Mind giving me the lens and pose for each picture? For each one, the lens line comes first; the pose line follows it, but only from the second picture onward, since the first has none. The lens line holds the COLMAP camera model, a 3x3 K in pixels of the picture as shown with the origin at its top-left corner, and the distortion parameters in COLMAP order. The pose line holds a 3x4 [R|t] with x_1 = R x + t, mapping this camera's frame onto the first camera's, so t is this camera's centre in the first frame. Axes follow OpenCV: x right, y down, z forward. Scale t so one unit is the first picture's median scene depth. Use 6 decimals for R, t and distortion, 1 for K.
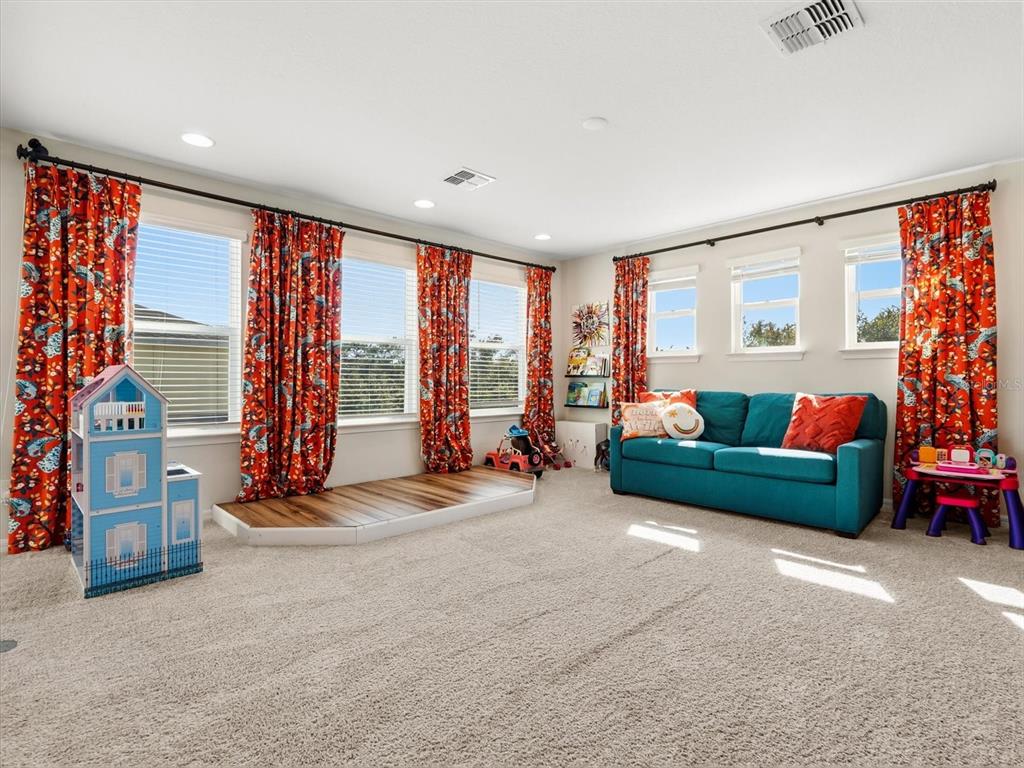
lens RADIAL K [[513.3, 0, 513.3], [0, 513.3, 380.5], [0, 0, 1]] dist [0.000286, 0.000045]
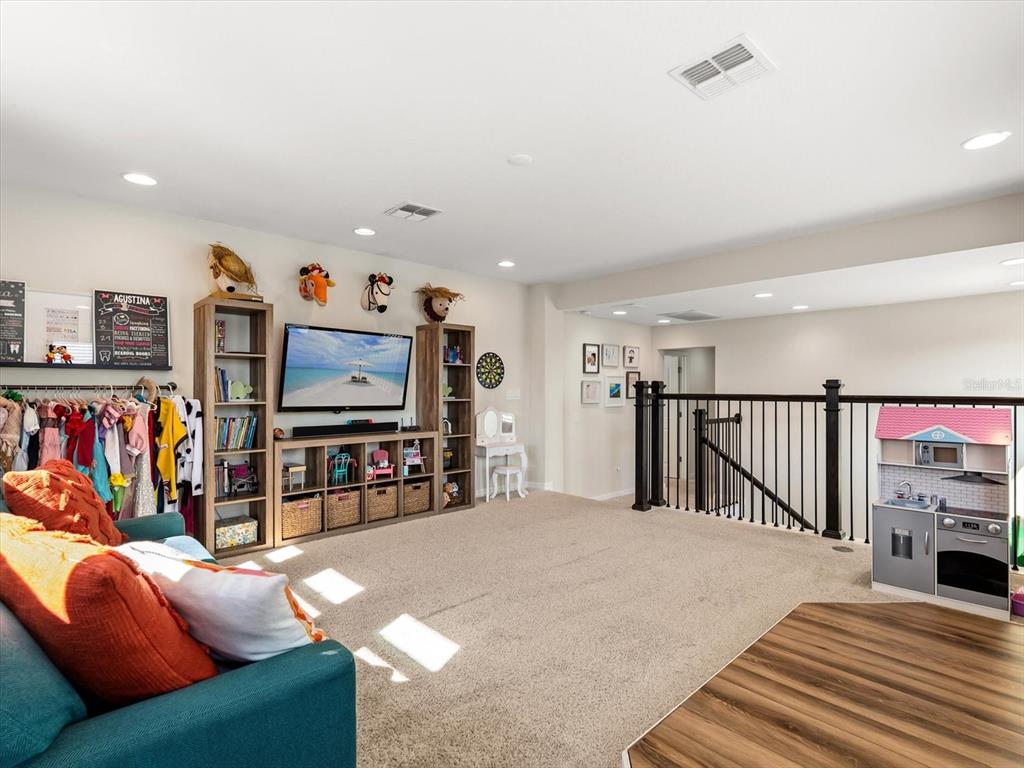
lens RADIAL K [[513.3, 0, 510.8], [0, 513.3, 384.7], [0, 0, 1]] dist [0.000286, 0.000045]
pose [[-0.999918, -0.004008, 0.012122, 0.161773], [-0.003959, 0.999984, 0.004050, -0.081501], [-0.012138, 0.004002, -0.999918, 1.944142]]
